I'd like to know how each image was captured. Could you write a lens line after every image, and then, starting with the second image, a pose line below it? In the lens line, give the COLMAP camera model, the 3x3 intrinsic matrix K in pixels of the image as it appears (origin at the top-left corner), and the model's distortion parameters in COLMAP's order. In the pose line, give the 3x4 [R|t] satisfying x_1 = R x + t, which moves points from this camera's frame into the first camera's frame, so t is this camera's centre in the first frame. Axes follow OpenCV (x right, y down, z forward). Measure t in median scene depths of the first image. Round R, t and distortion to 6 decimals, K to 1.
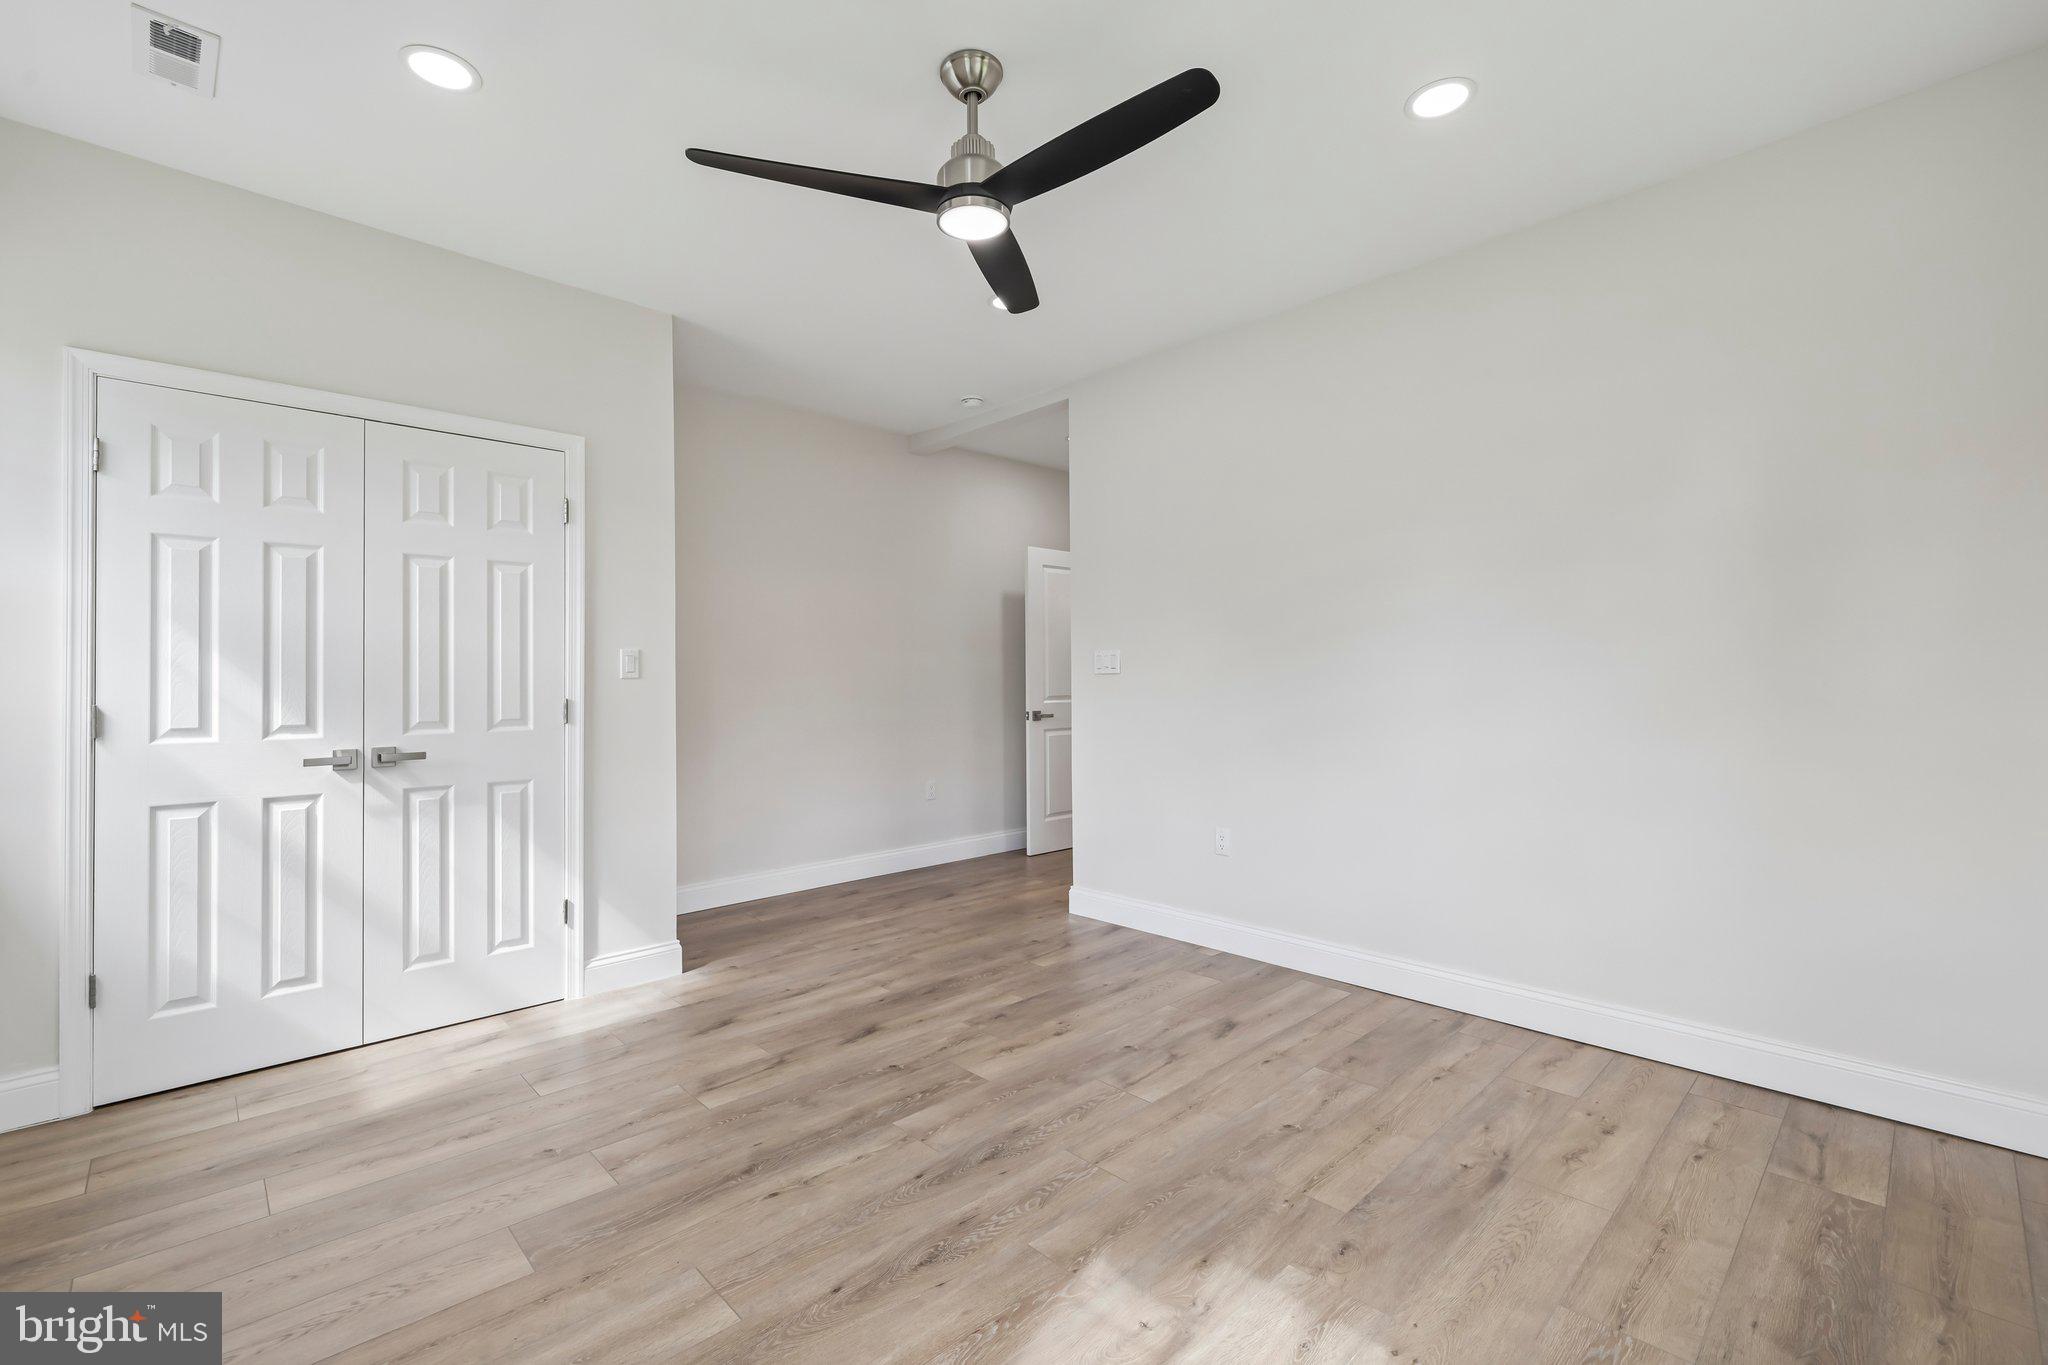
lens RADIAL K [[897.5, 0, 1008.8], [0, 897.5, 681.5], [0, 0, 1]] dist [-0.001743, -0.000351]
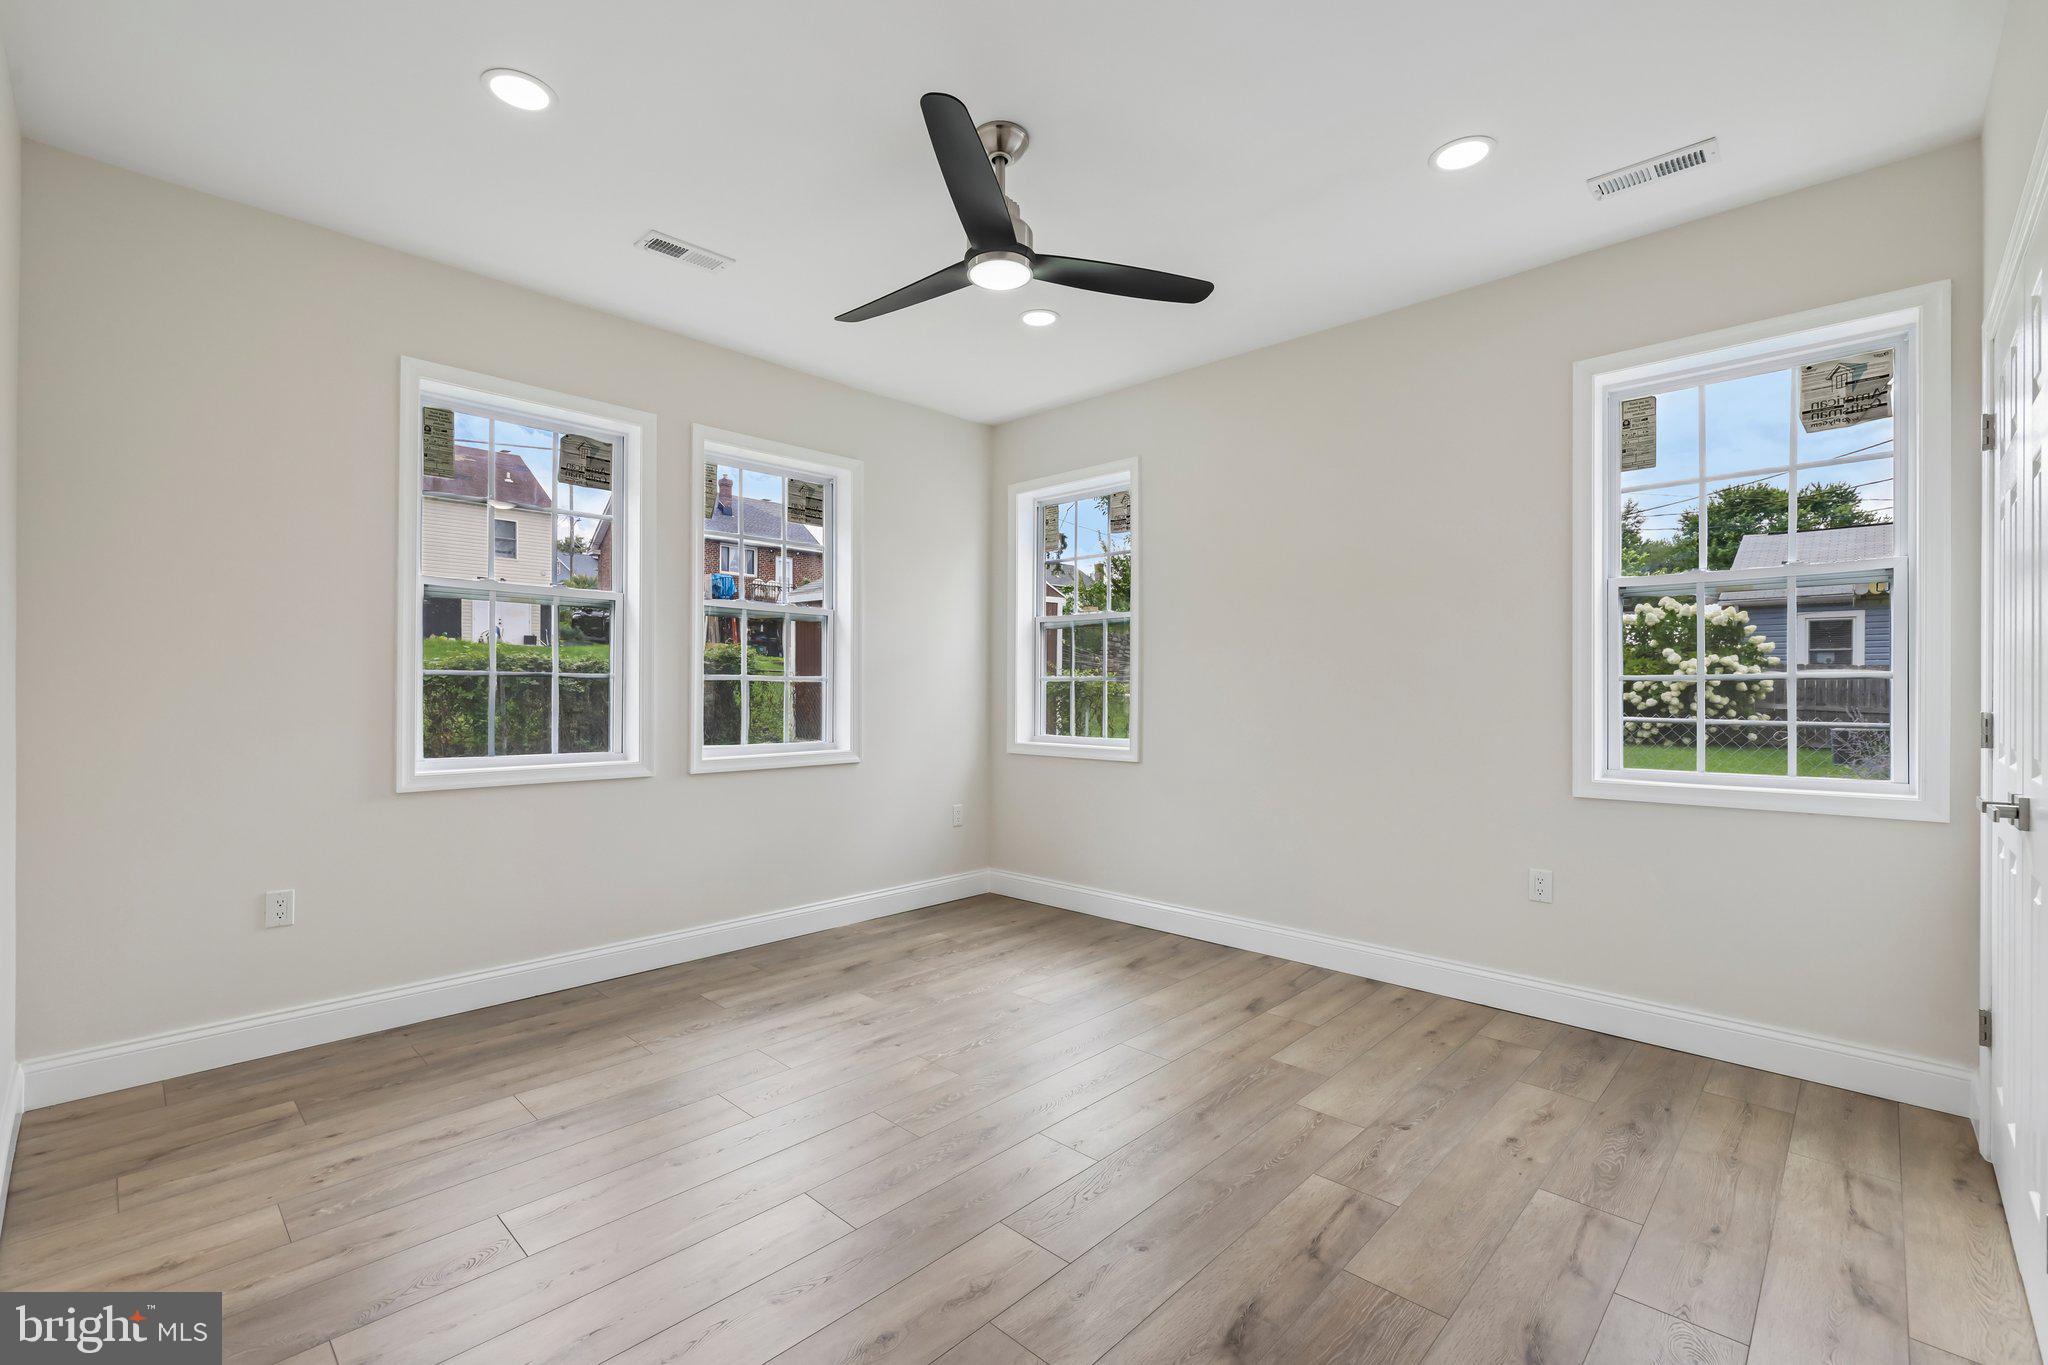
lens RADIAL K [[897.5, 0, 1008.8], [0, 897.5, 681.5], [0, 0, 1]] dist [-0.001743, -0.000351]
pose [[-0.999041, 0.003179, -0.043662, 0.003376], [0.003614, 0.999944, -0.009901, -0.000068], [0.043628, -0.010049, -0.998997, 2.042599]]
